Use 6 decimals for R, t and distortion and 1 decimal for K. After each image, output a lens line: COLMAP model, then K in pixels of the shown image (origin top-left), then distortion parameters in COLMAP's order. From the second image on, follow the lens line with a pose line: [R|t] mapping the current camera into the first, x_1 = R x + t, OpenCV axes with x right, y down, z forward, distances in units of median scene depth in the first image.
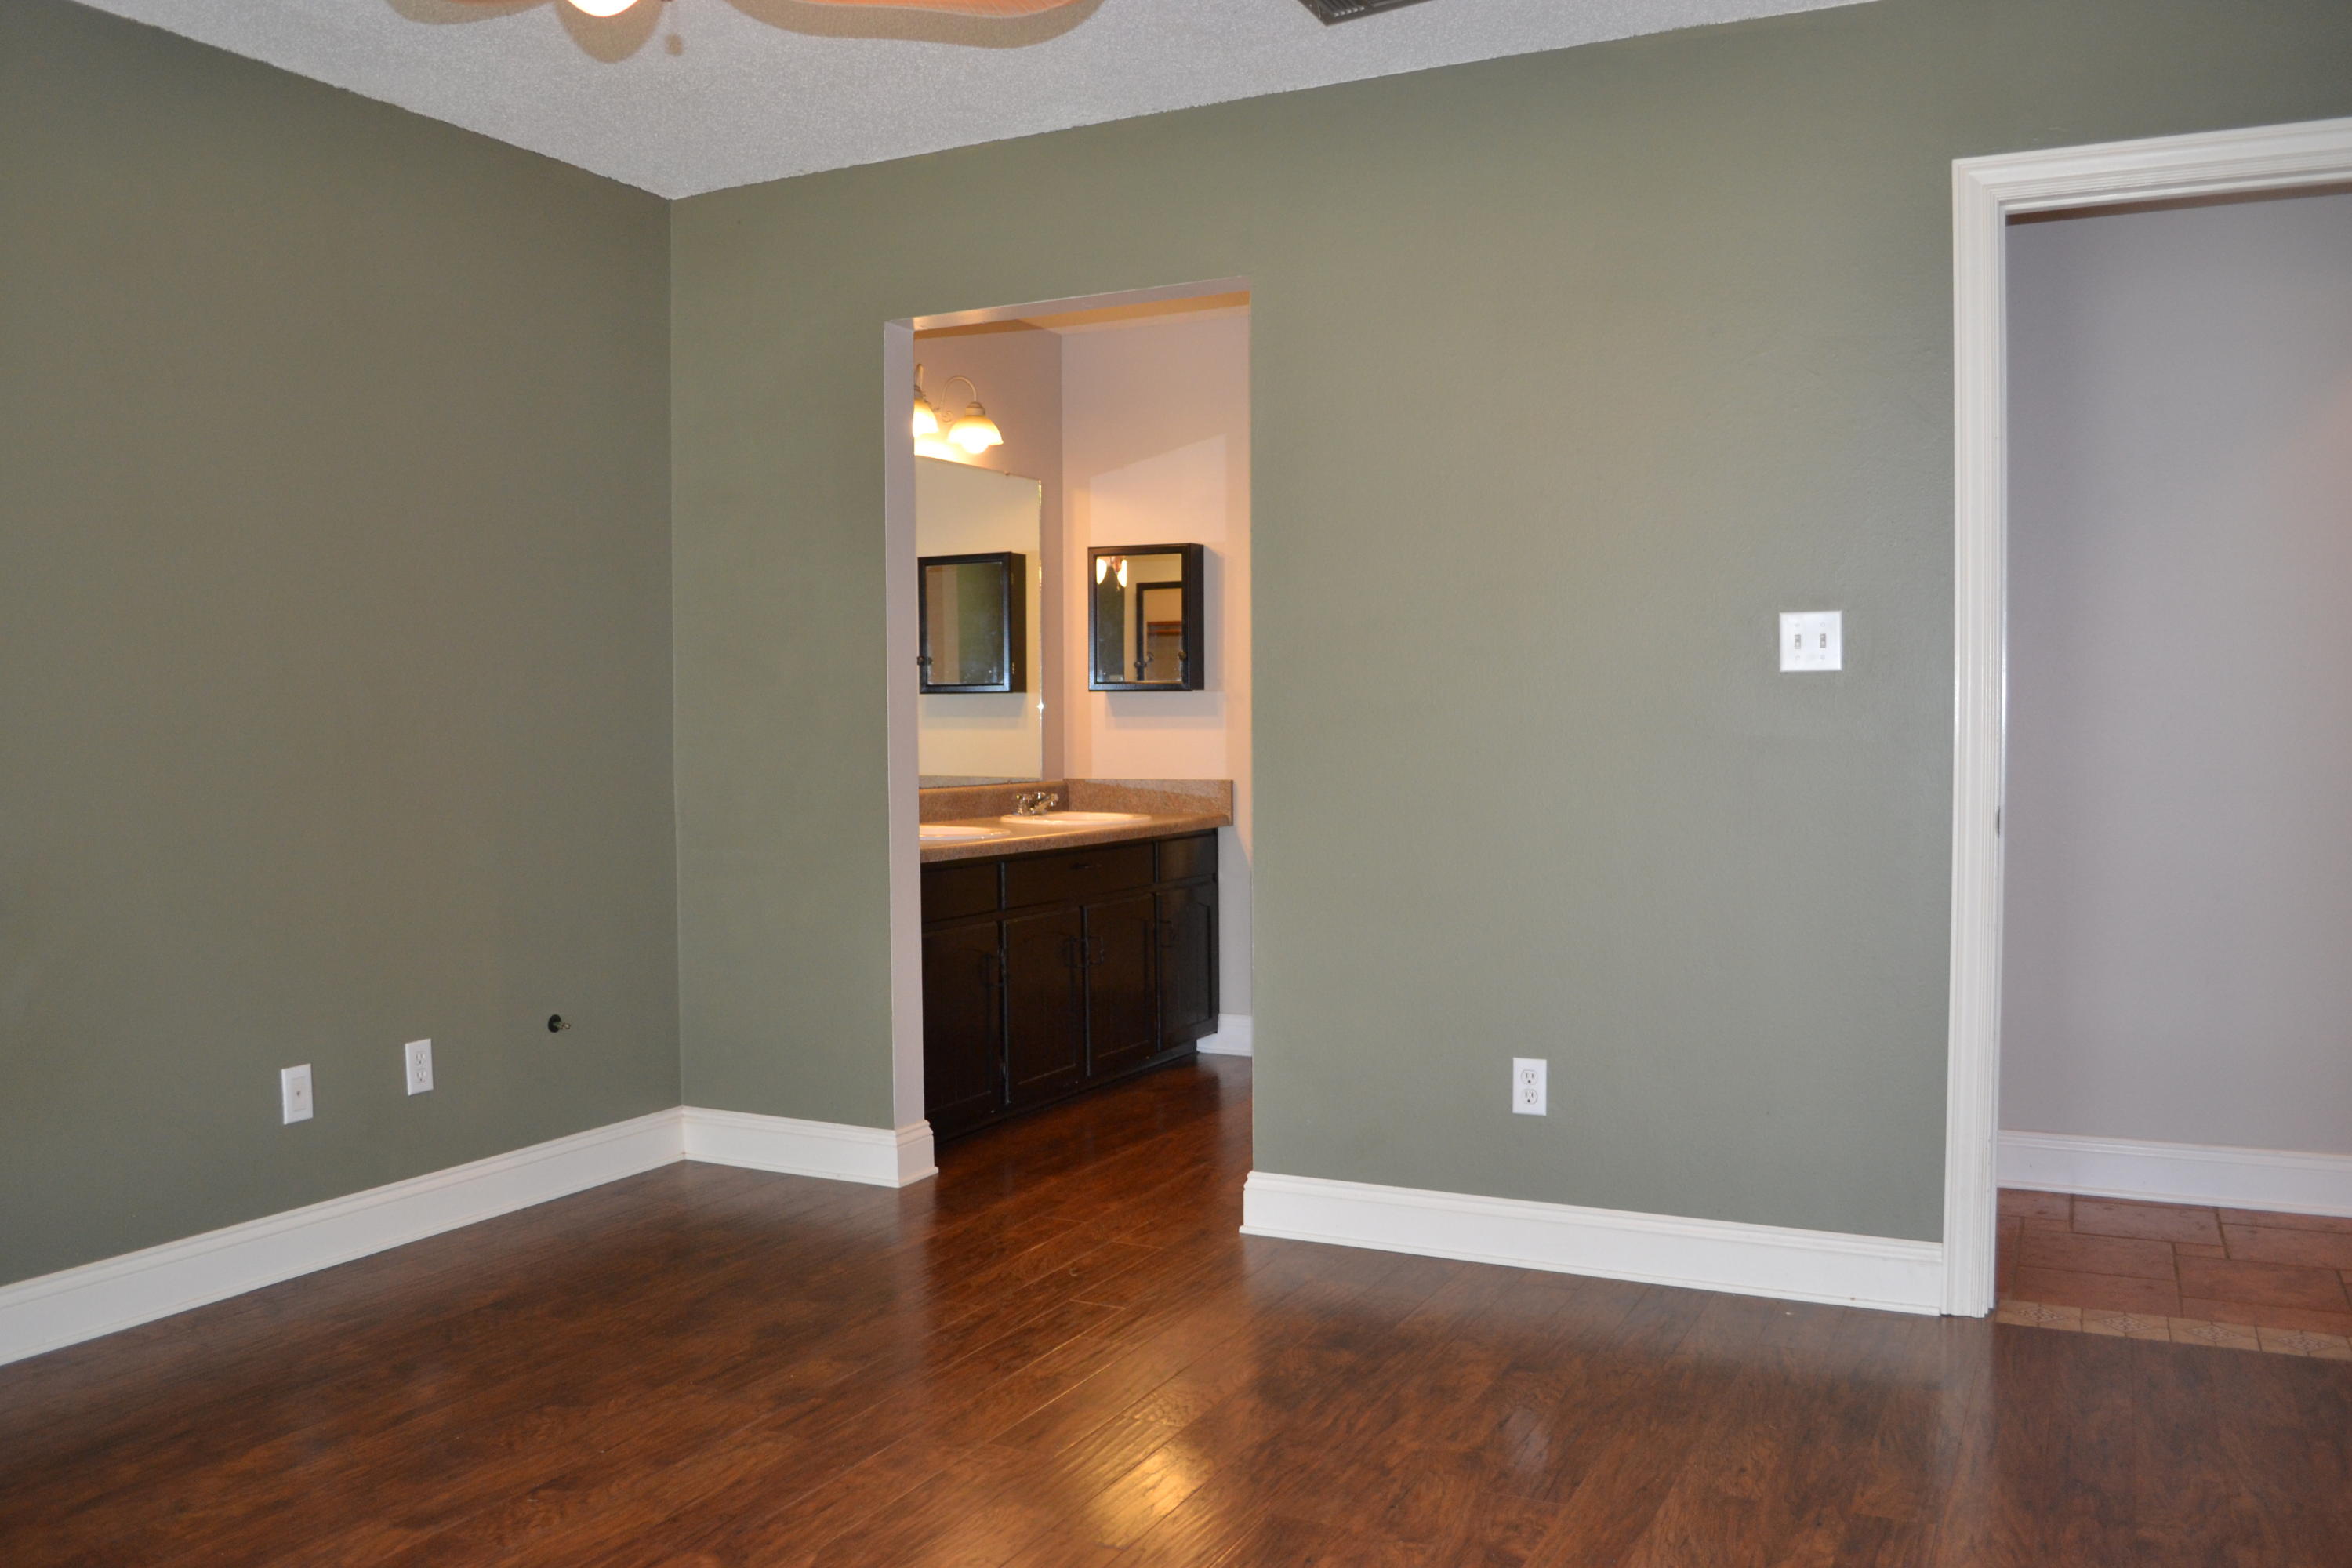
lens RADIAL K [[1869.5, 0, 1176.0], [0, 1869.5, 784.0], [0, 0, 1]] dist [-0.082403, 0.005800]
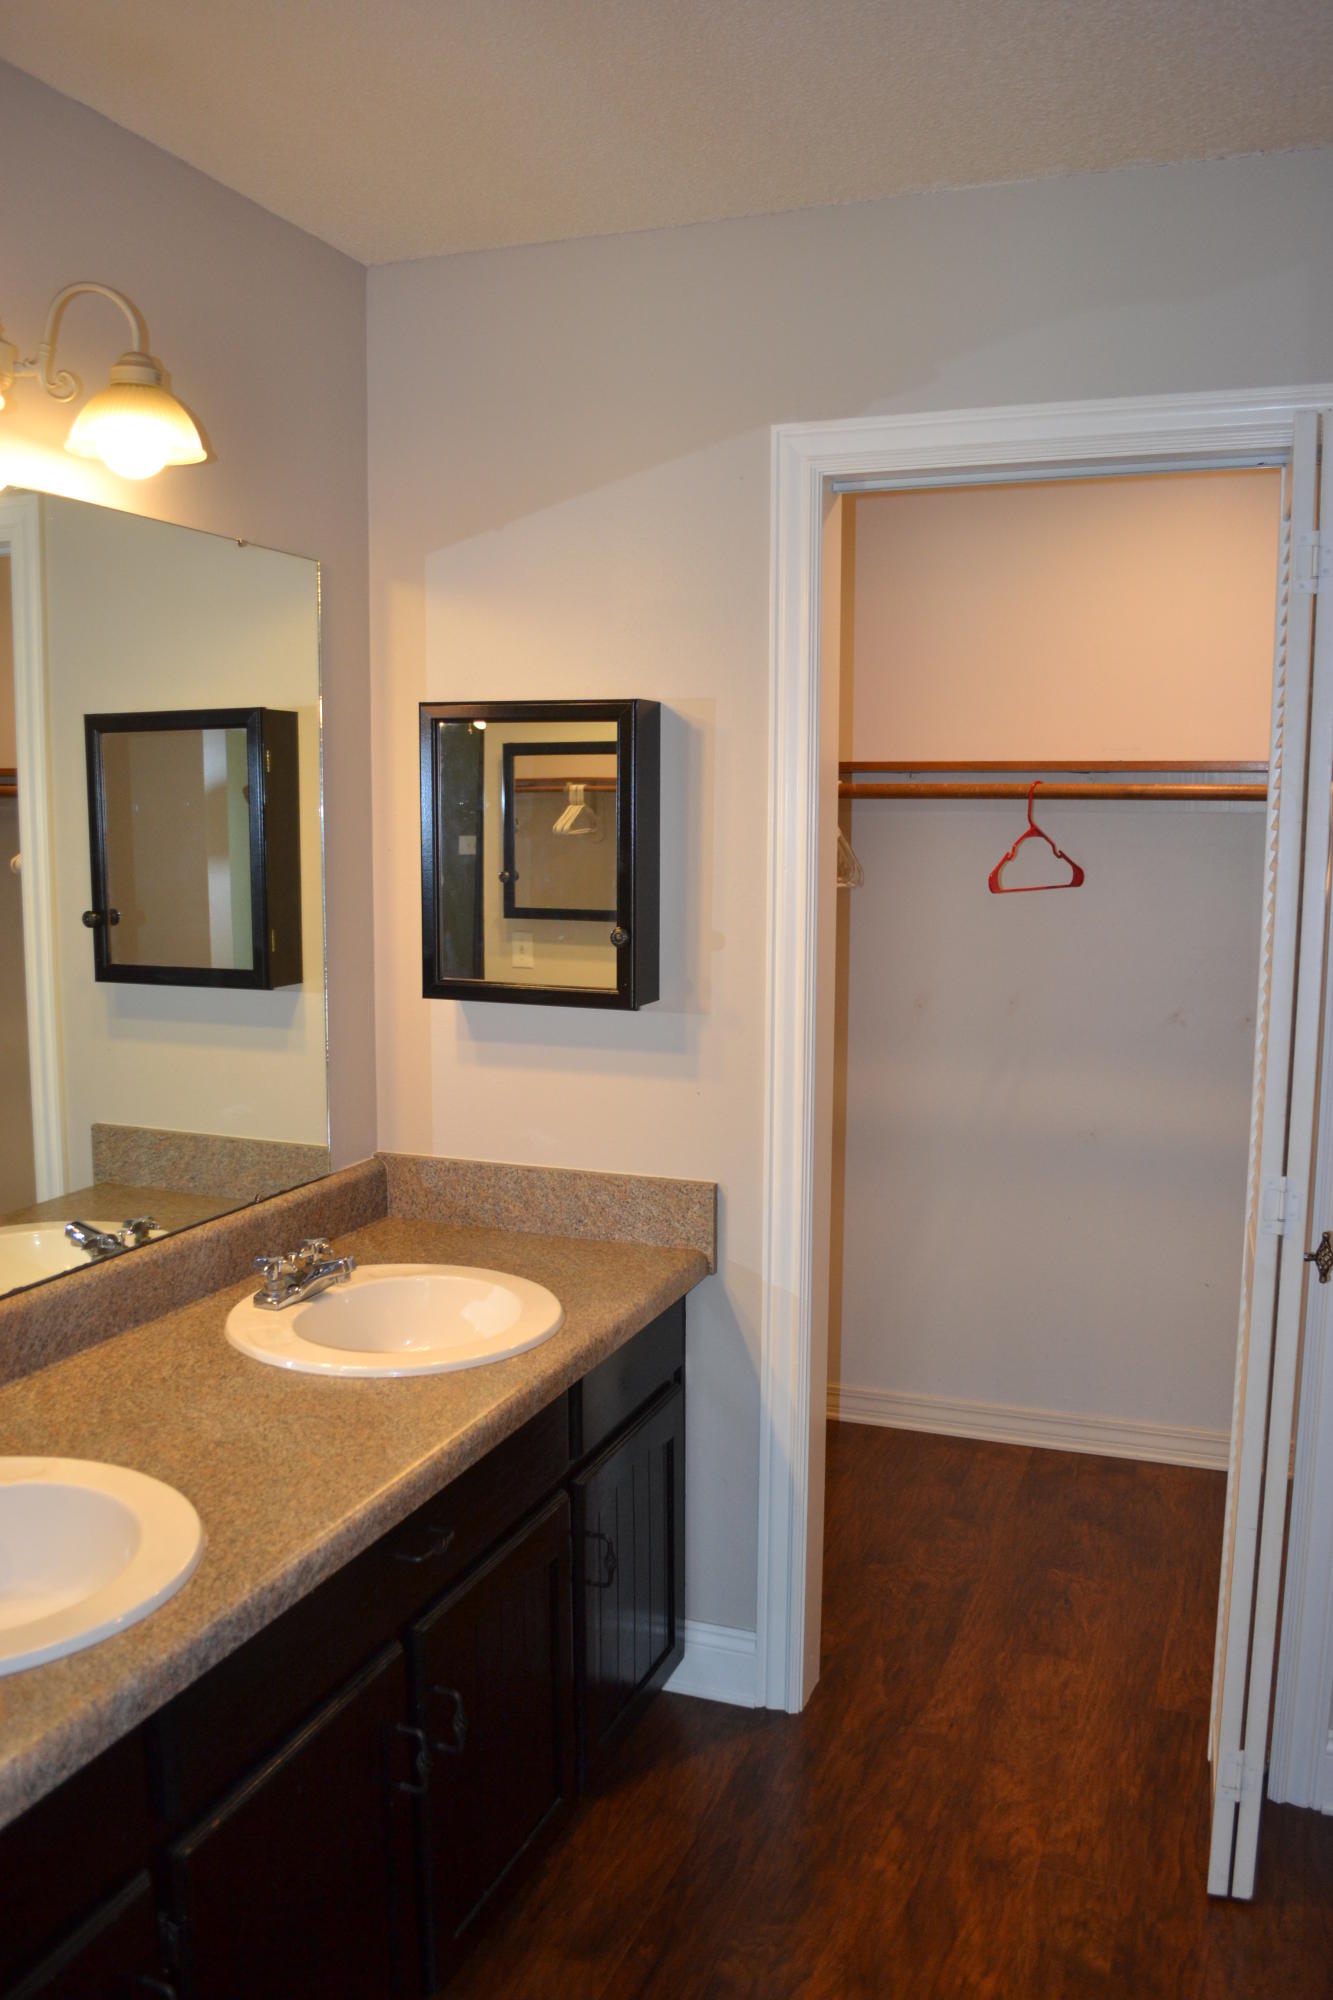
lens RADIAL K [[1589.7, 0, 666.5], [0, 1589.7, 1000.0], [0, 0, 1]] dist [-0.082403, 0.005800]
pose [[0.995104, -0.002063, 0.098815, -0.024036], [-0.006324, 0.996405, 0.084487, -0.084187], [-0.098634, -0.084698, 0.991513, 0.573619]]
